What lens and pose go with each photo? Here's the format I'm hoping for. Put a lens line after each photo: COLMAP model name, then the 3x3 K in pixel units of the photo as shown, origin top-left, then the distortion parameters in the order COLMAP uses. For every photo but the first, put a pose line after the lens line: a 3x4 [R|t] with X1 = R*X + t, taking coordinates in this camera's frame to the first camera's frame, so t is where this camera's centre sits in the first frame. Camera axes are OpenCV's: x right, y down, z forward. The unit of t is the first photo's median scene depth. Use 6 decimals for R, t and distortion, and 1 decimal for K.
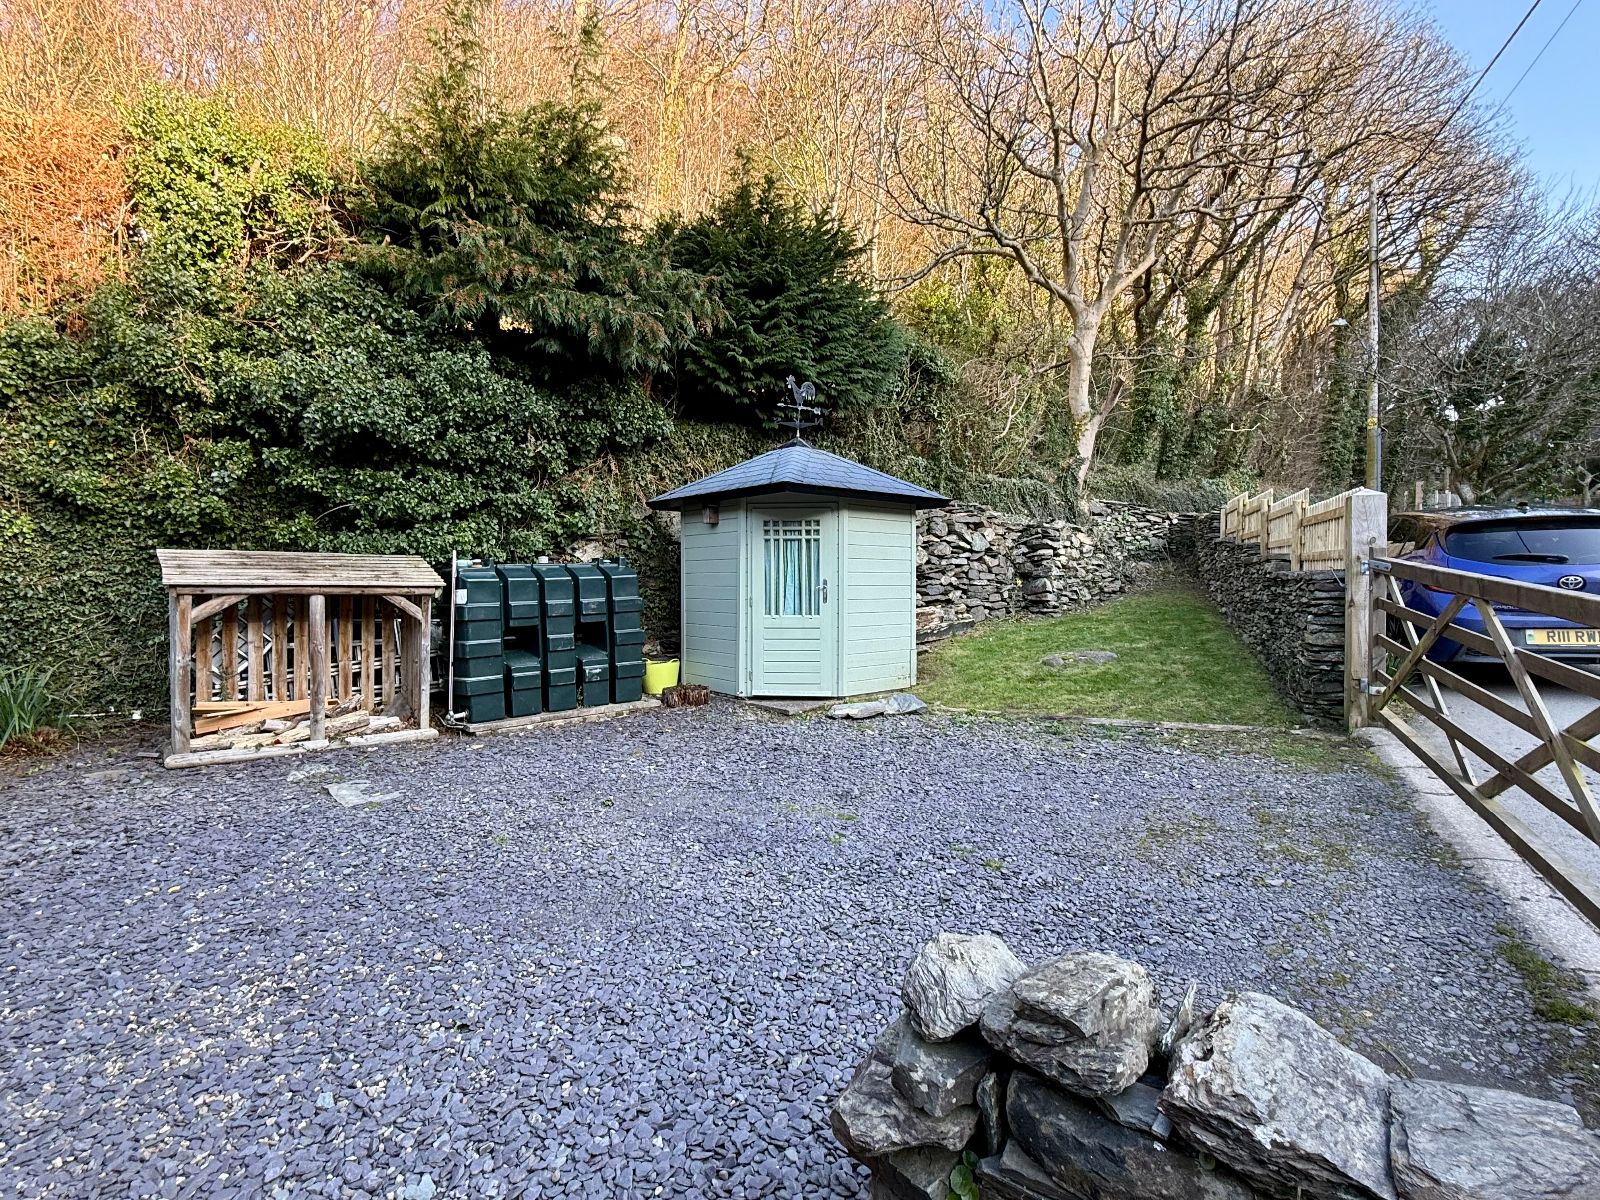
lens RADIAL K [[769.7, 0, 800.0], [0, 769.7, 600.0], [0, 0, 1]] dist [-0.001725, 0.000531]
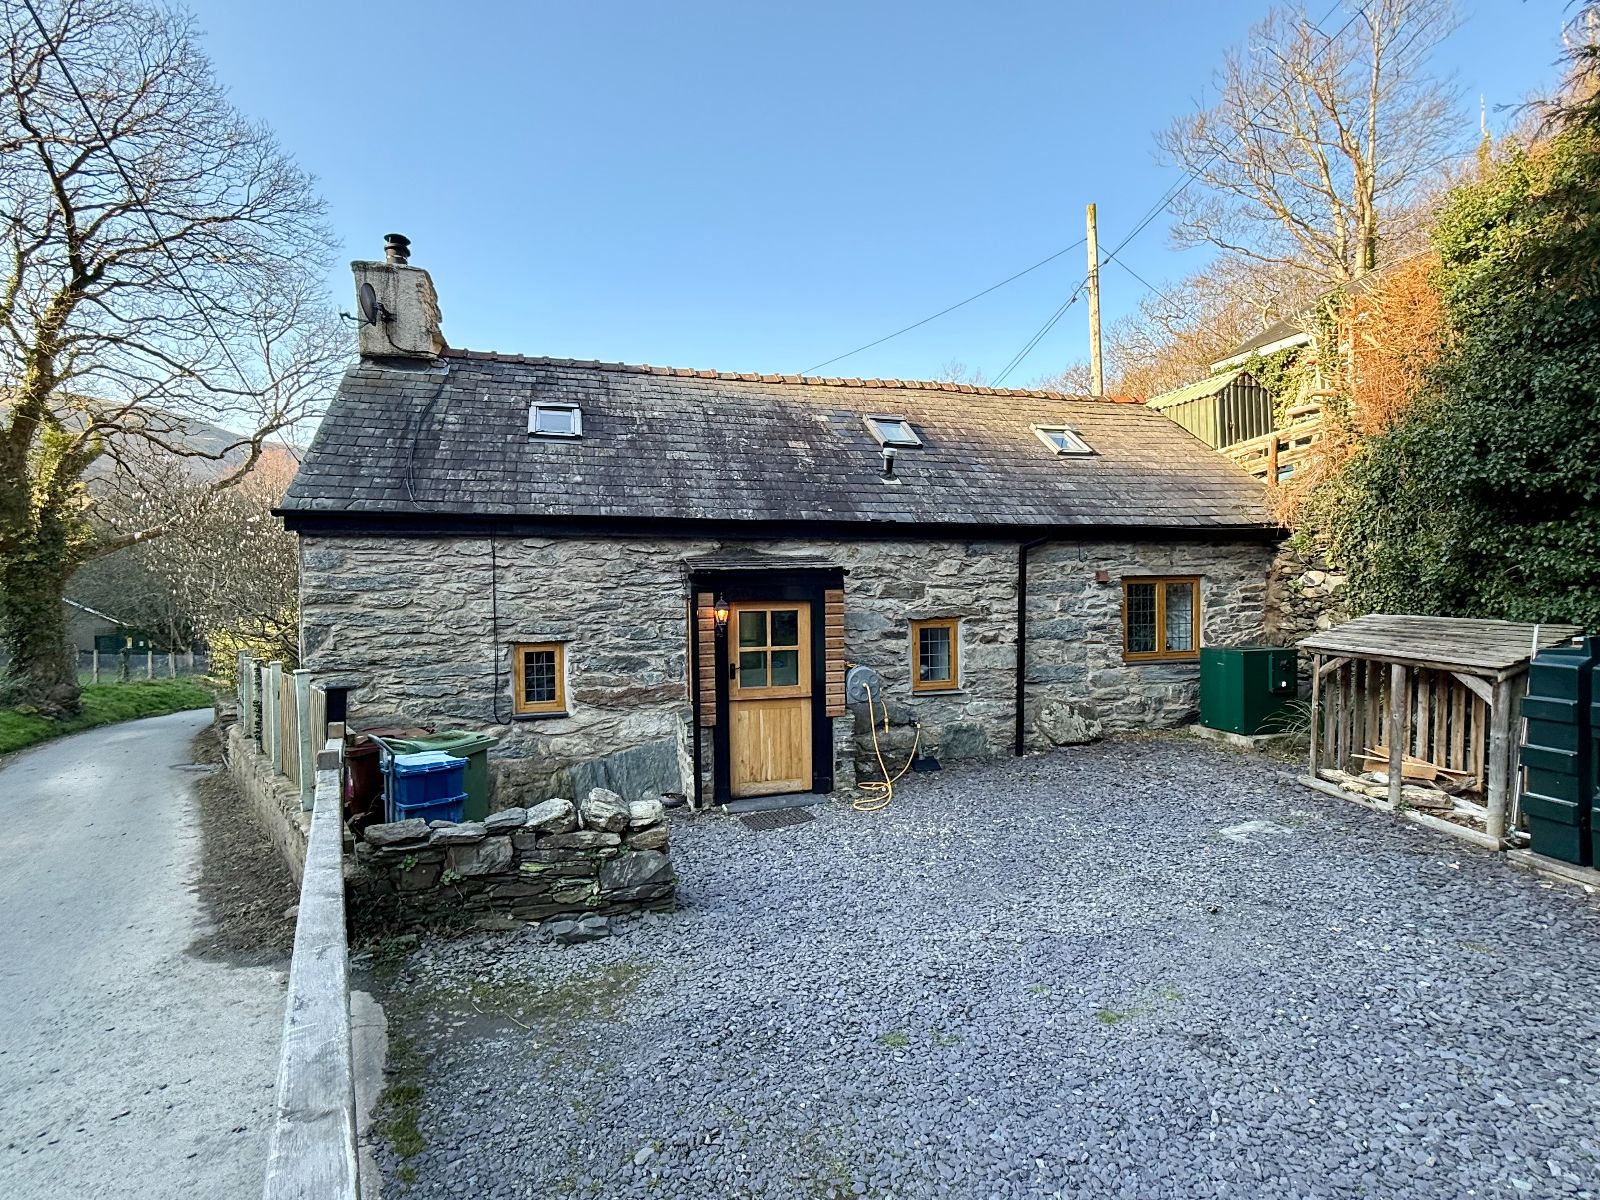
lens RADIAL K [[769.7, 0, 800.0], [0, 769.7, 600.0], [0, 0, 1]] dist [-0.001725, 0.000531]
pose [[-0.551027, 0.028701, -0.833994, 0.583882], [-0.004863, 0.999281, 0.037602, -0.110638], [0.834473, 0.024775, -0.550491, 0.790472]]
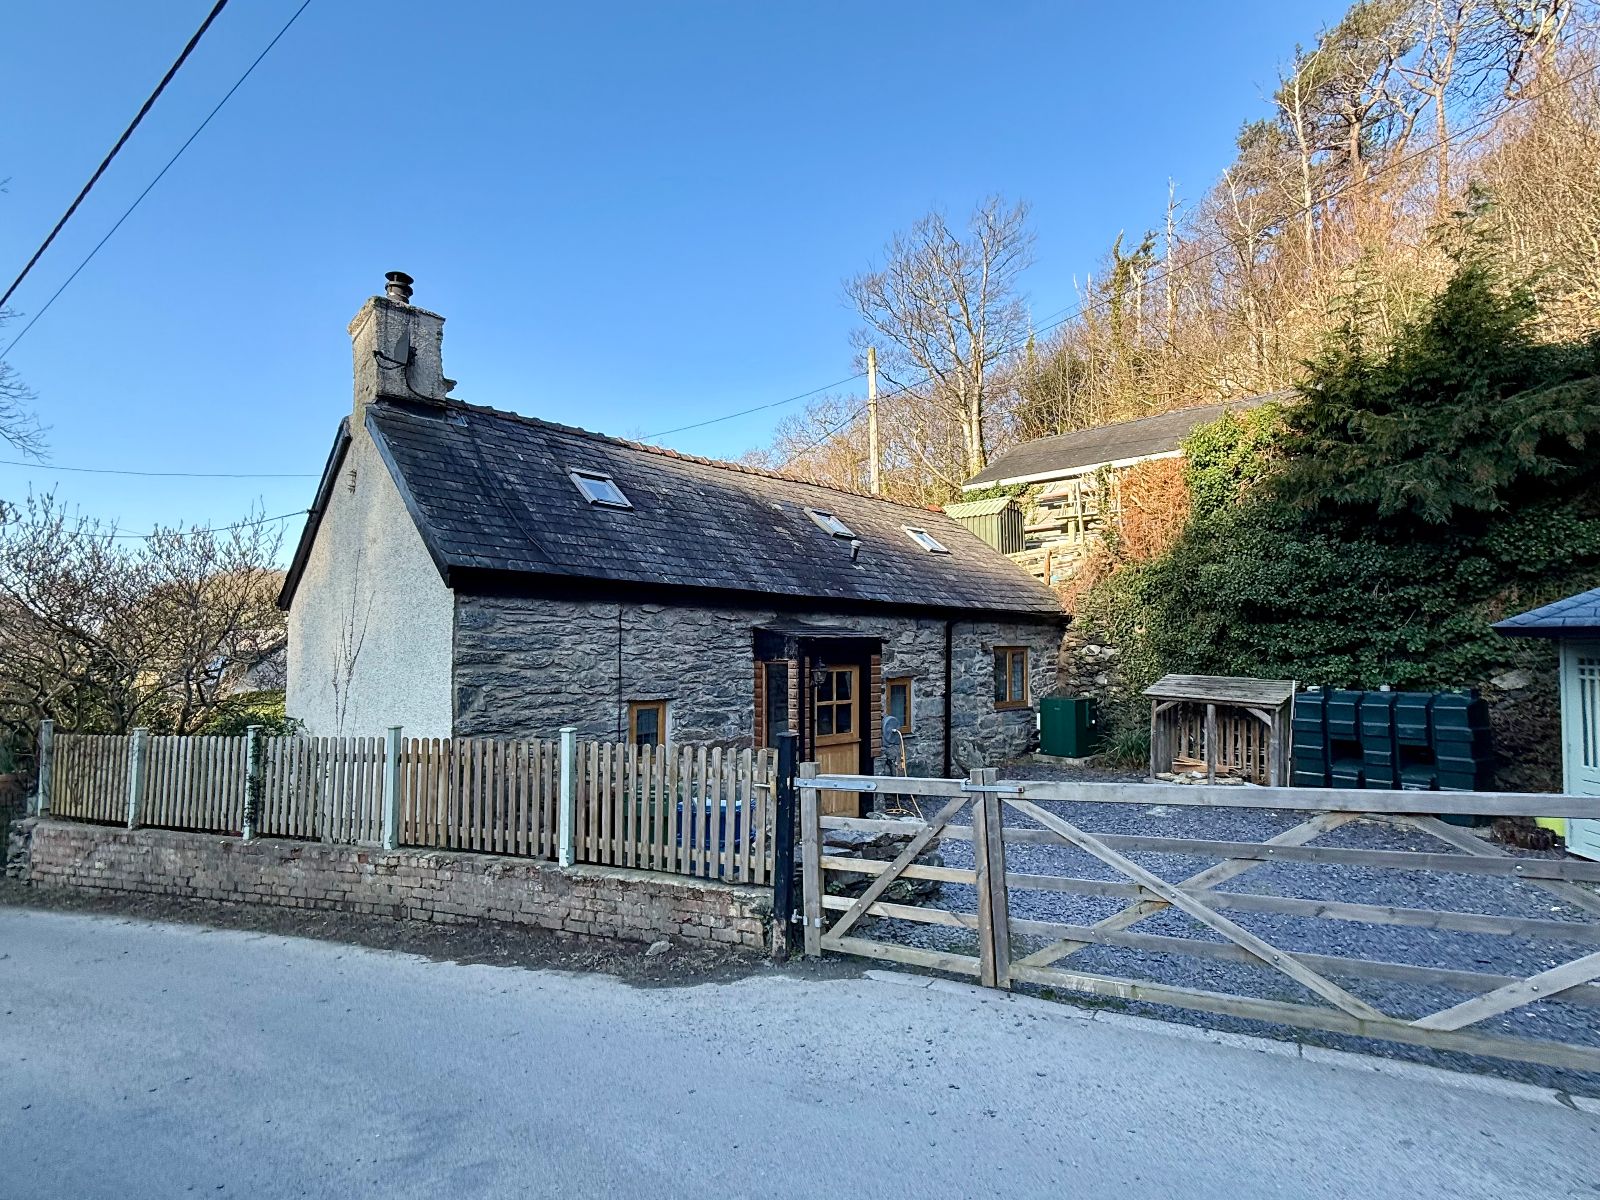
lens RADIAL K [[769.7, 0, 800.0], [0, 769.7, 600.0], [0, 0, 1]] dist [-0.001725, 0.000531]
pose [[-0.090142, -0.050378, -0.994654, 1.042381], [-0.031999, 0.998351, -0.047665, -0.112513], [0.995415, 0.027532, -0.091605, 0.206426]]
